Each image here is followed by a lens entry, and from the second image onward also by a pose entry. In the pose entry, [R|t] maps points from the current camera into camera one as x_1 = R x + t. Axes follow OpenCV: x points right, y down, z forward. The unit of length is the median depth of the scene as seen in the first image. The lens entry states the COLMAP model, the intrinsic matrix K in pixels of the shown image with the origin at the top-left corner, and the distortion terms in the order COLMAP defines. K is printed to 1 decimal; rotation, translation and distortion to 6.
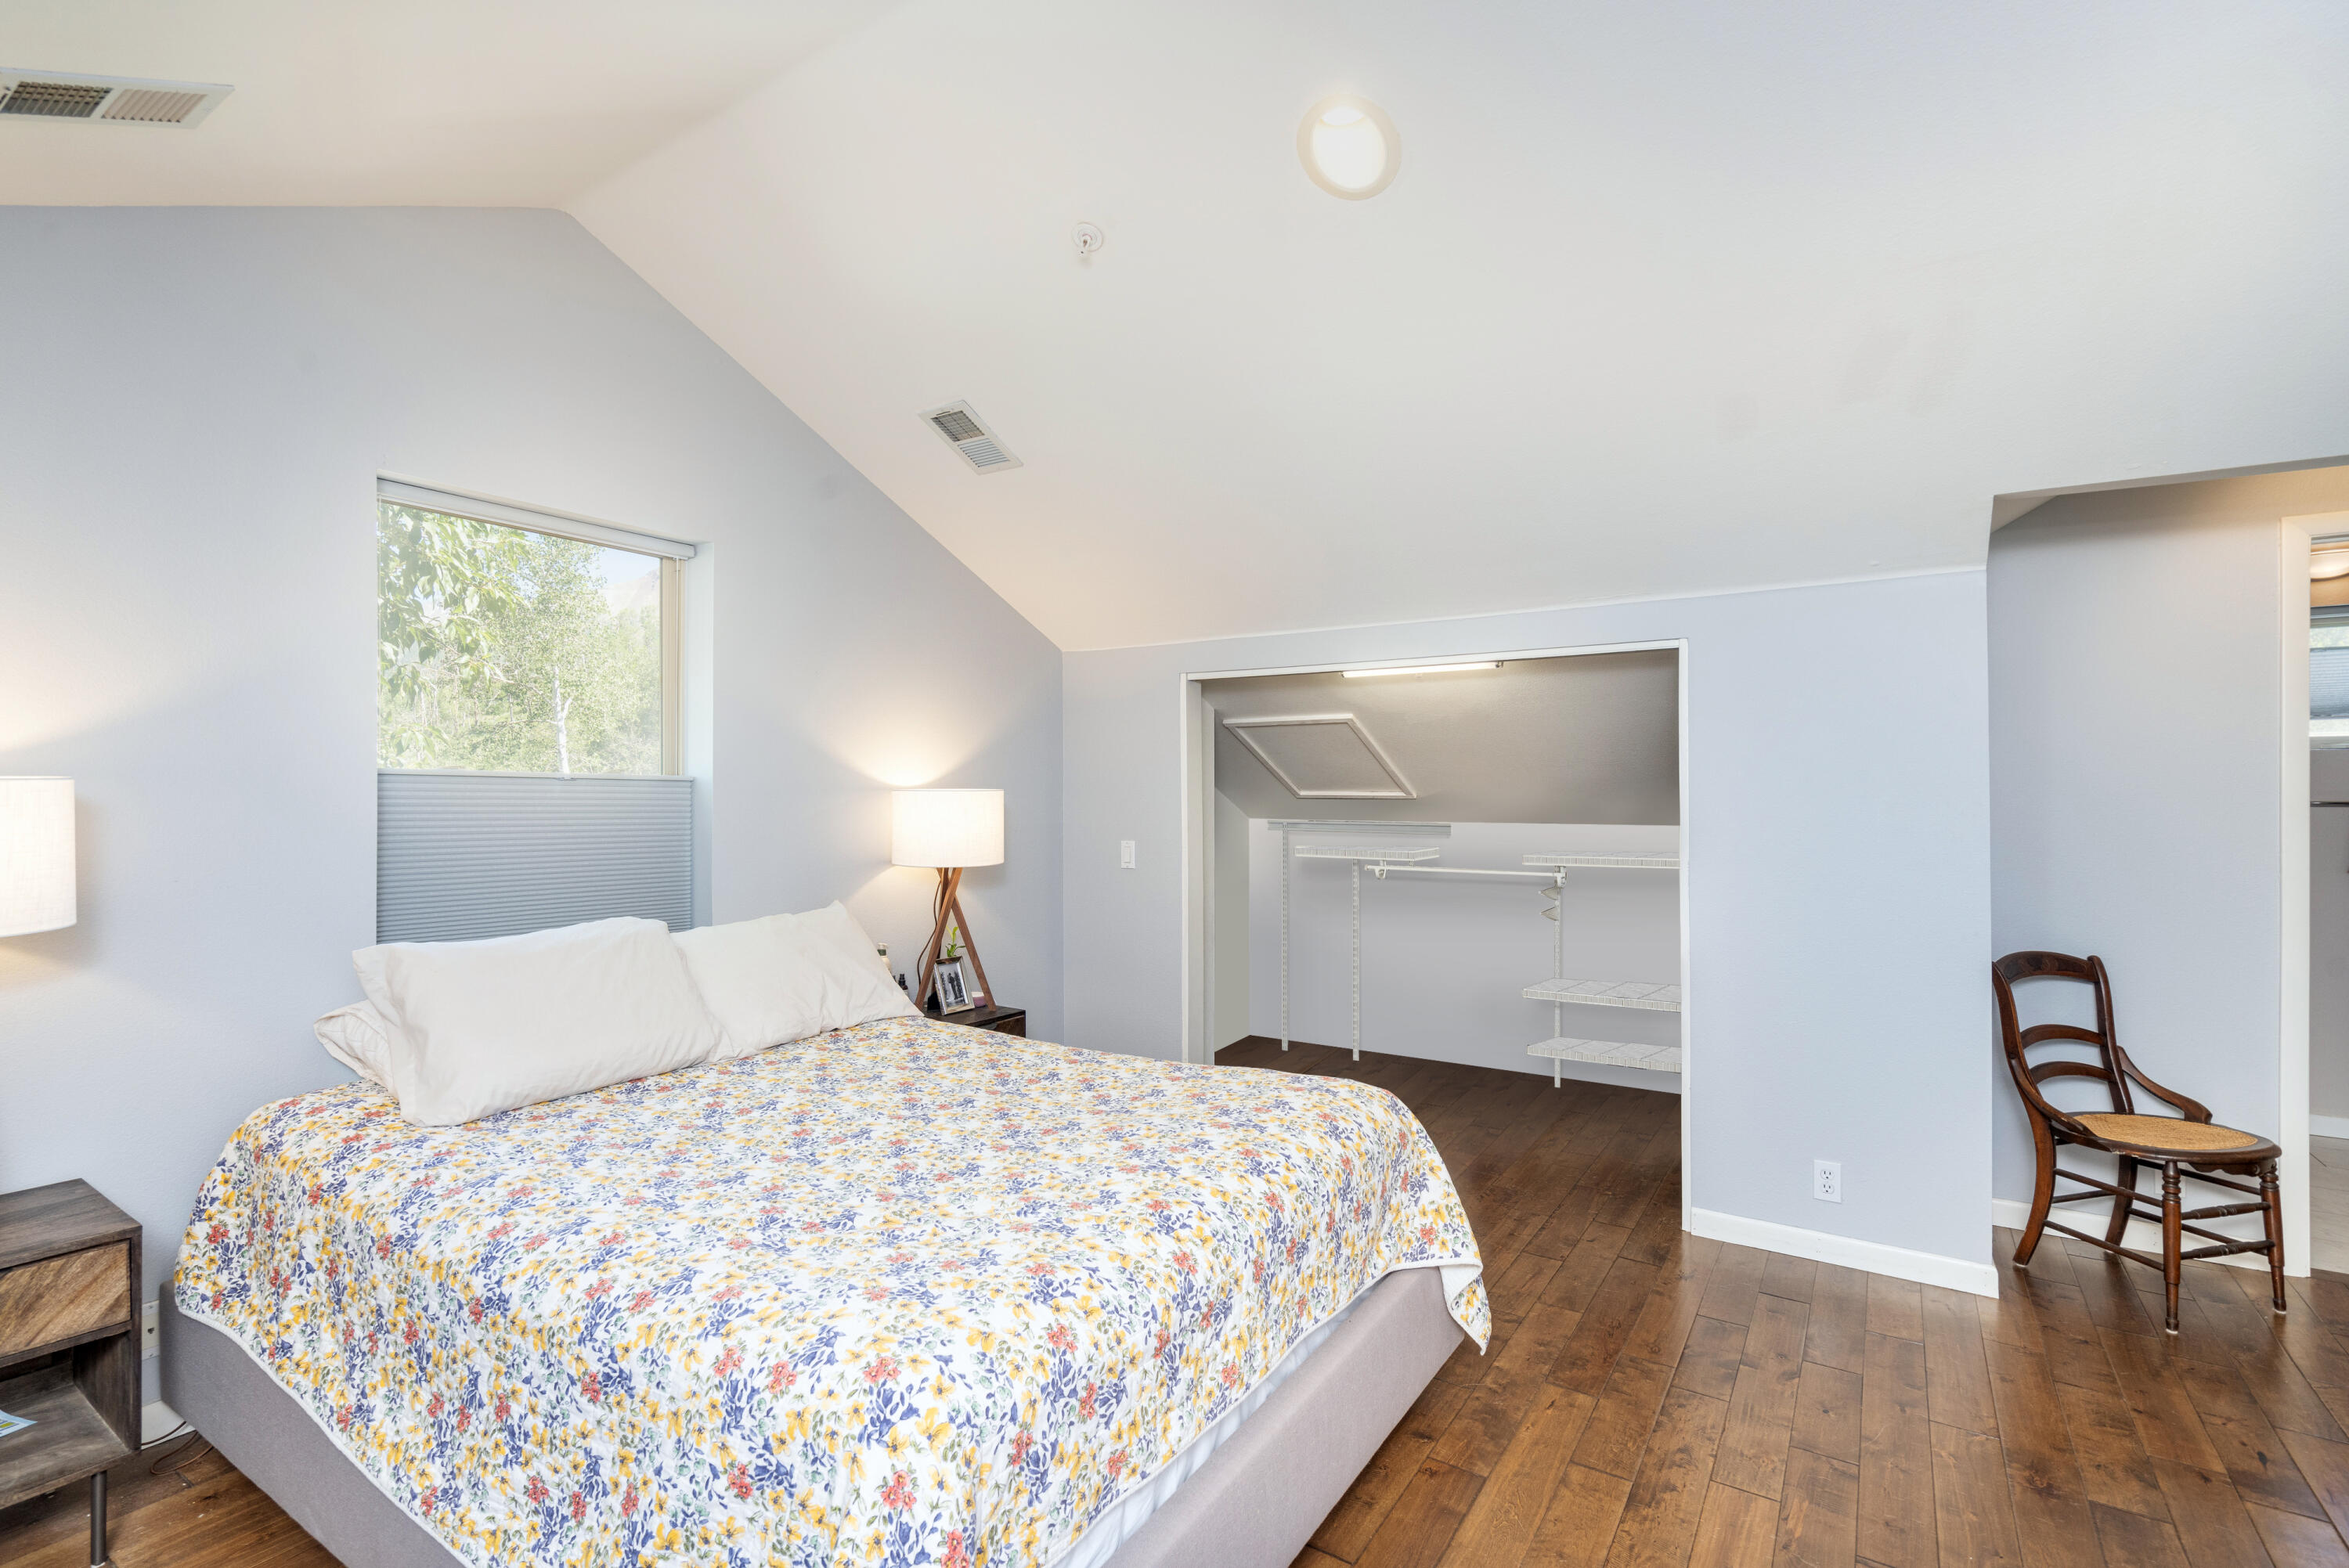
lens RADIAL K [[1076.3, 0, 1174.5], [0, 1076.3, 784.0], [0, 0, 1]] dist [0.000637, 0.000183]
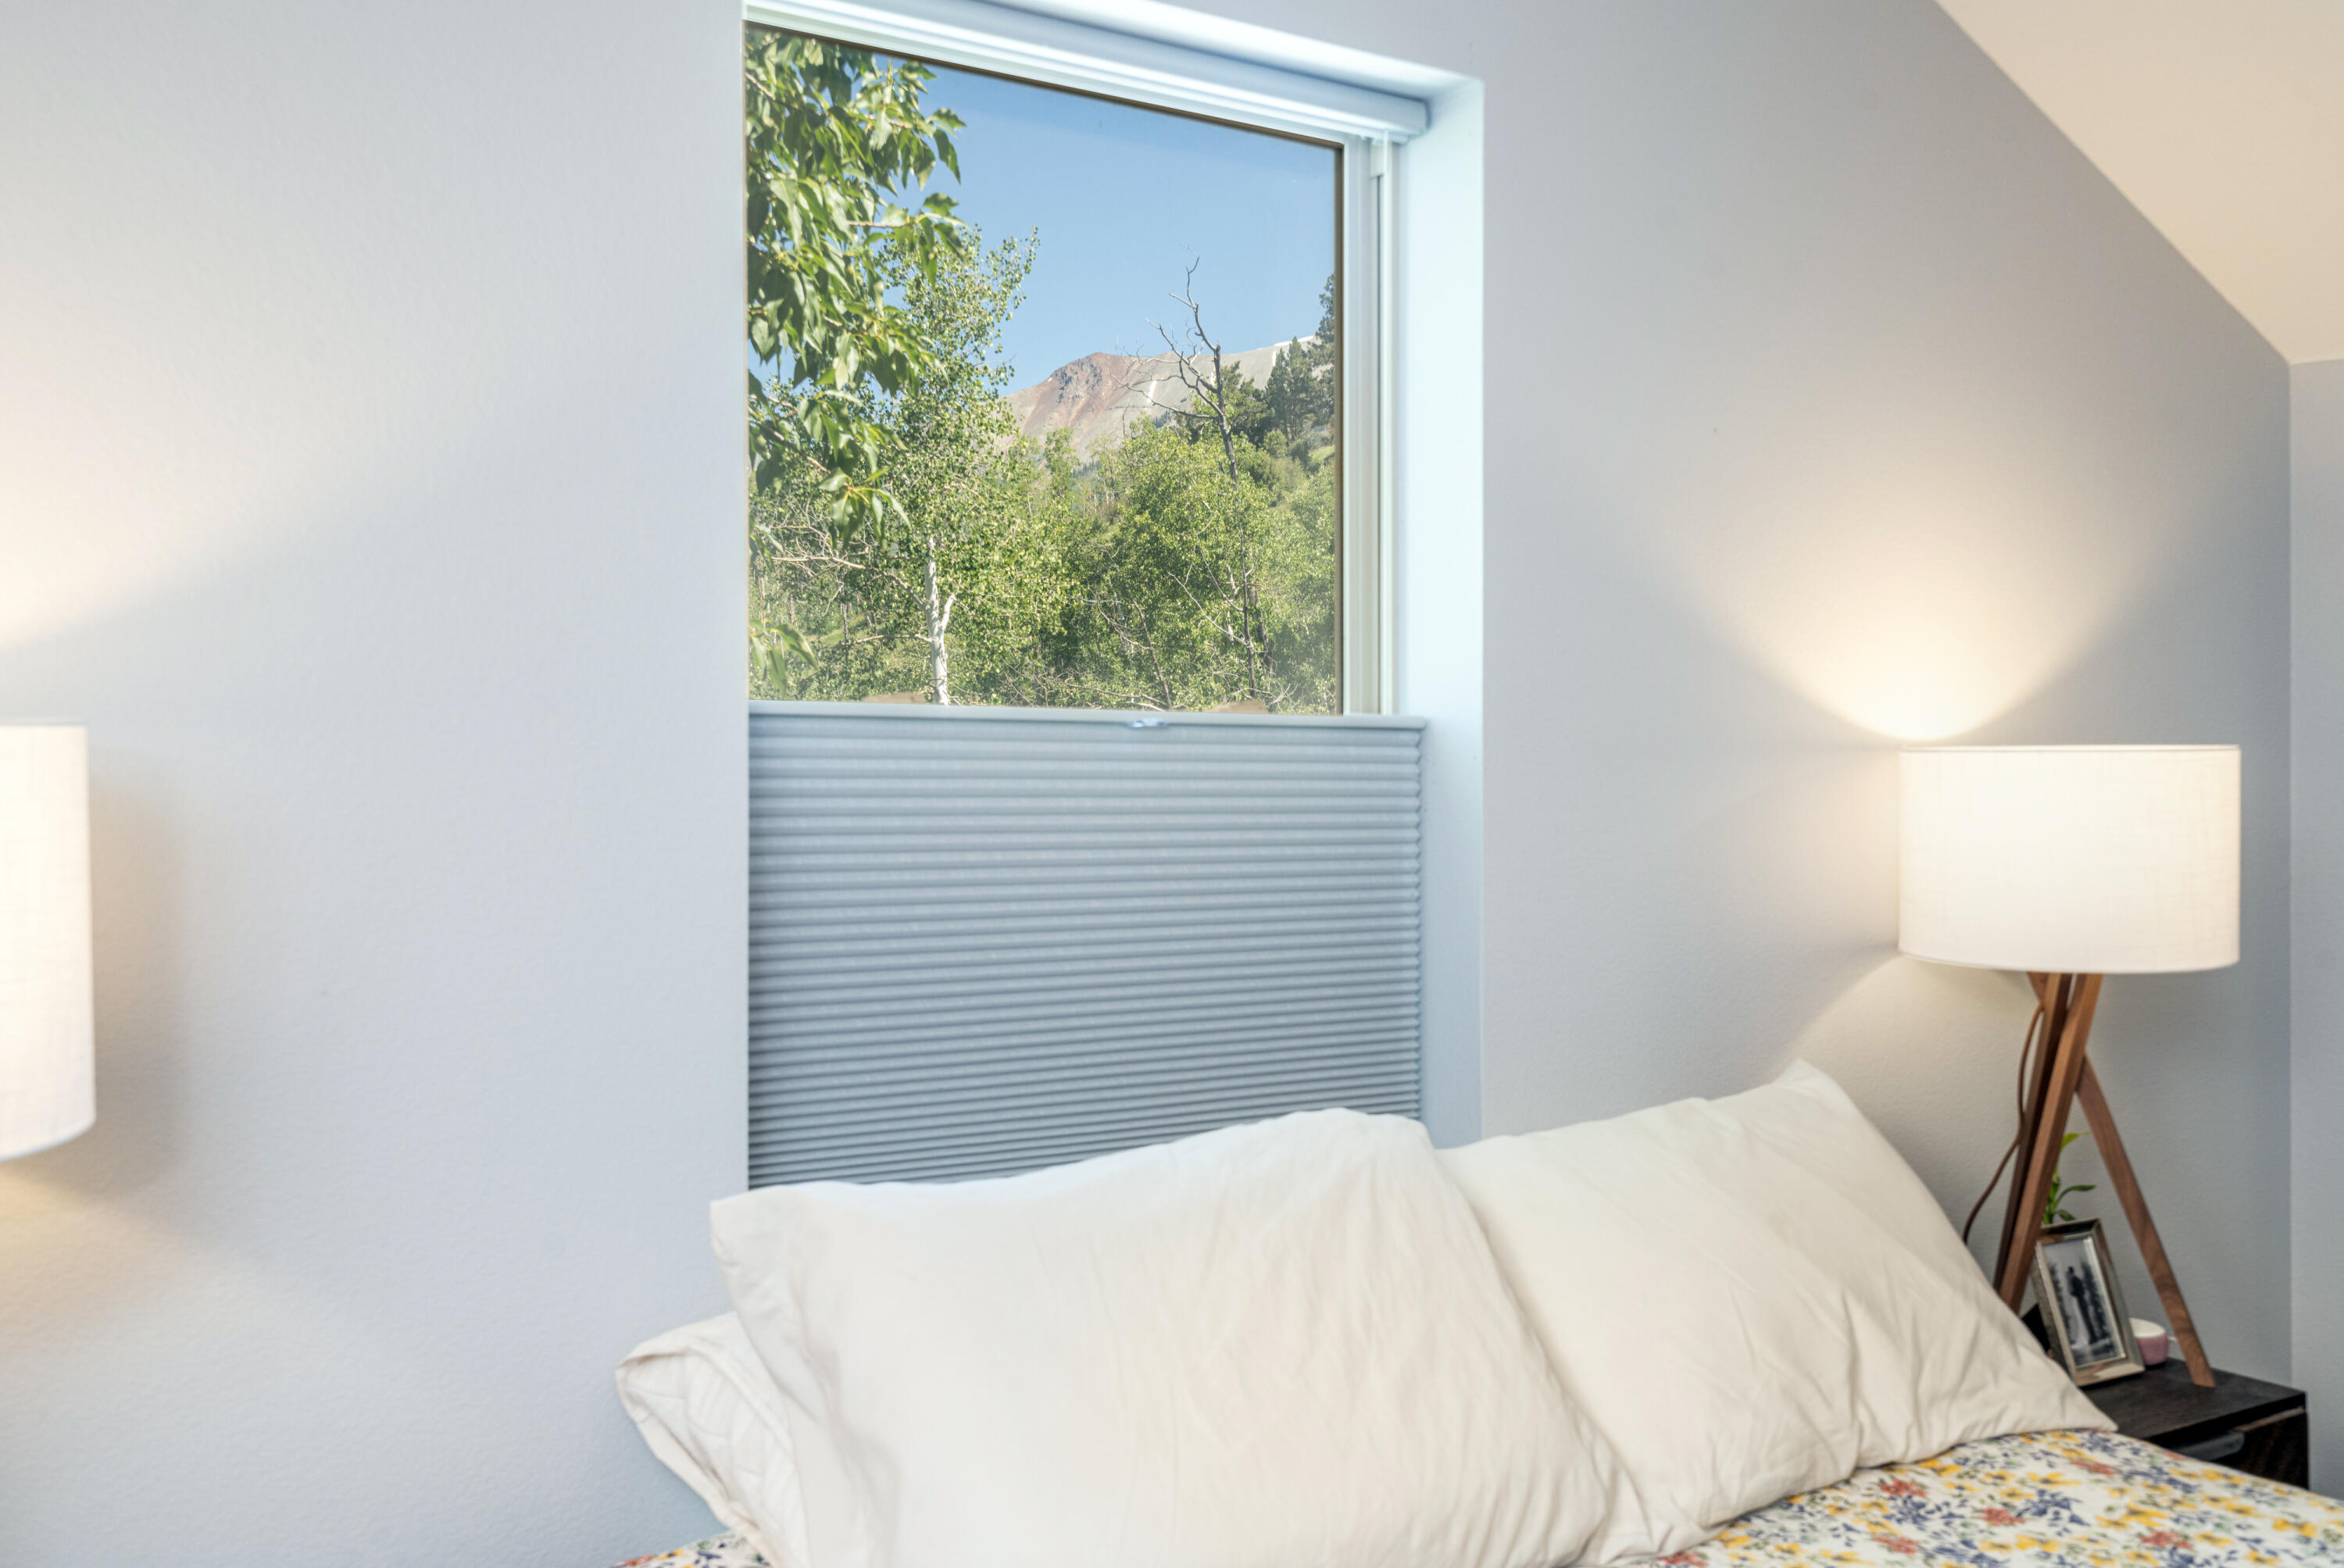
lens RADIAL K [[2147.1, 0, 1172.0], [0, 2147.1, 784.0], [0, 0, 1]] dist [-0.091599, 0.002684]
pose [[0.921439, 0.002495, -0.388515, -0.212567], [0.003106, 0.999900, 0.013787, 0.006637], [0.388511, -0.013910, 0.921339, 0.253220]]
